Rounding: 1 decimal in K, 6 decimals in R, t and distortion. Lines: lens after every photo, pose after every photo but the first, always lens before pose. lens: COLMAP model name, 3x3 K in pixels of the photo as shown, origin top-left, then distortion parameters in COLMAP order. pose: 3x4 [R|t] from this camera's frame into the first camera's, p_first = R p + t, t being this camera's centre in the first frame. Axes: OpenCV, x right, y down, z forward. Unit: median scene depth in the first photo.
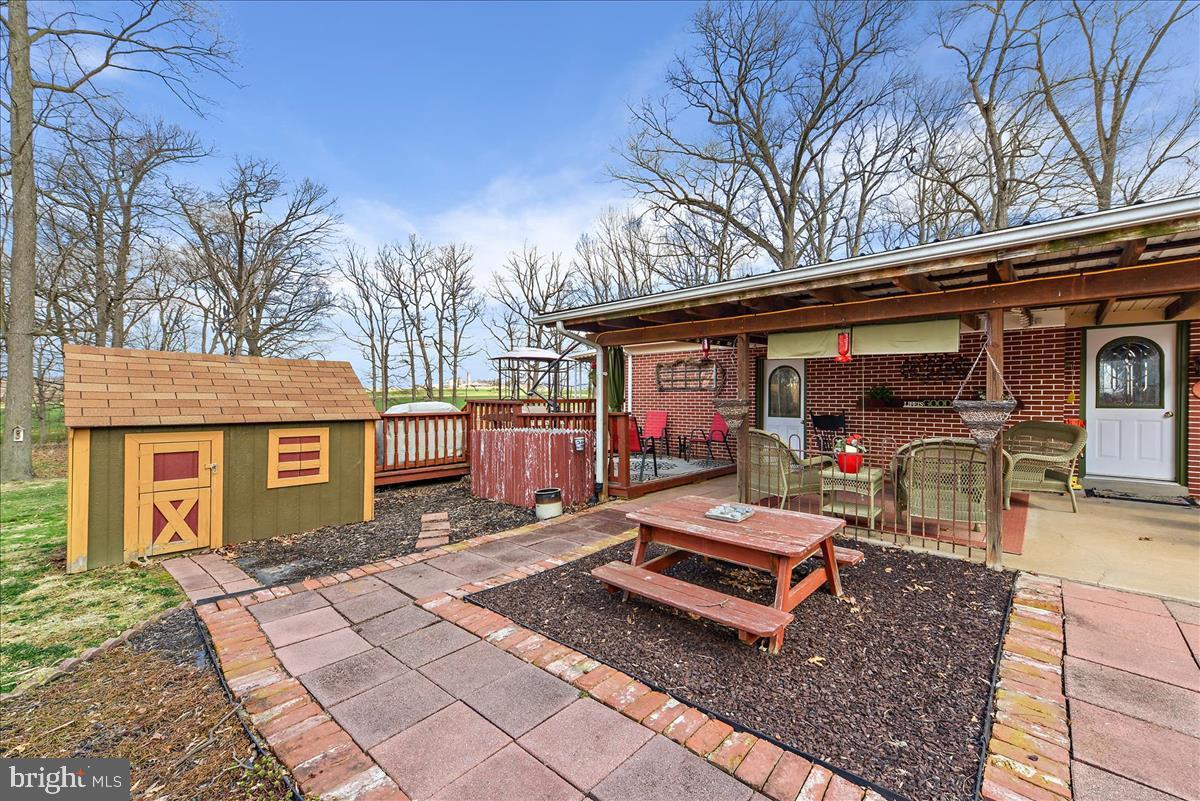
lens RADIAL K [[479.6, 0, 597.8], [0, 479.6, 395.7], [0, 0, 1]] dist [0.012265, 0.000218]
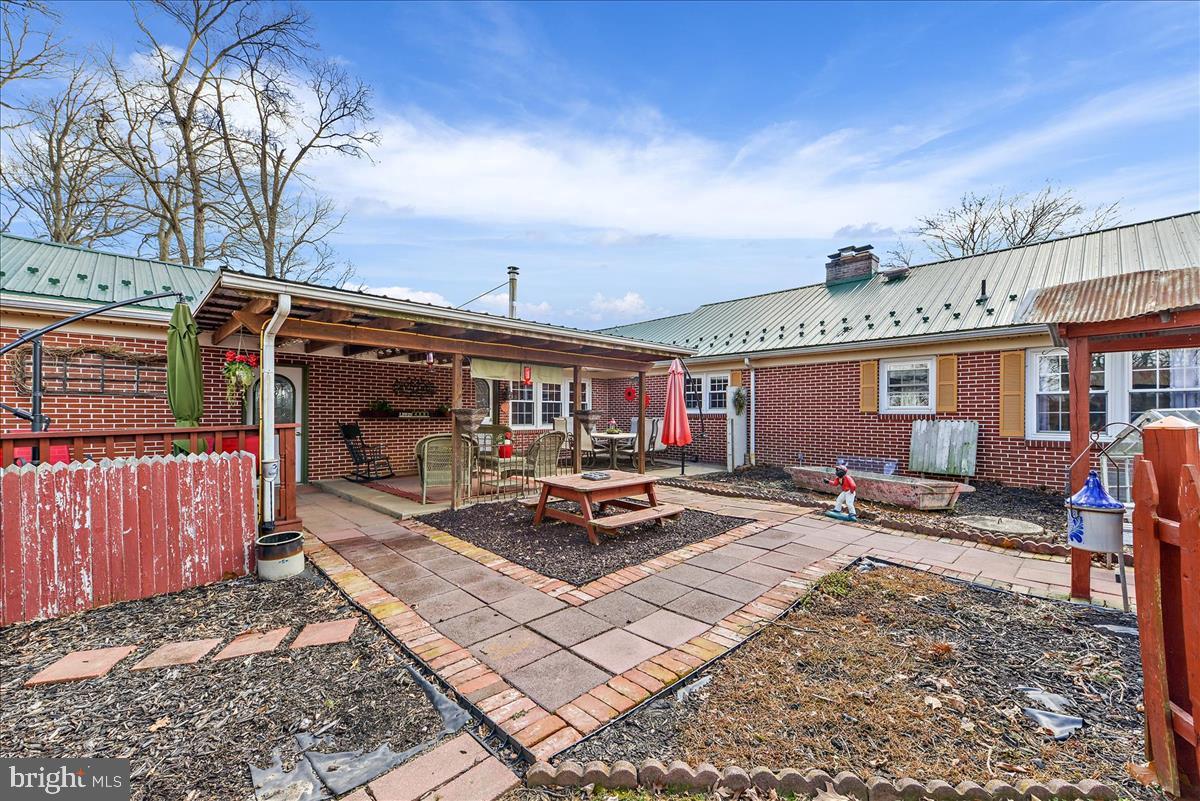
lens RADIAL K [[479.6, 0, 599.1], [0, 479.6, 412.2], [0, 0, 1]] dist [0.012265, 0.000218]
pose [[0.056291, 0.006516, 0.998393, -0.622504], [-0.006579, 0.999959, -0.006155, 0.015344], [-0.998393, -0.006222, 0.056331, 0.406999]]
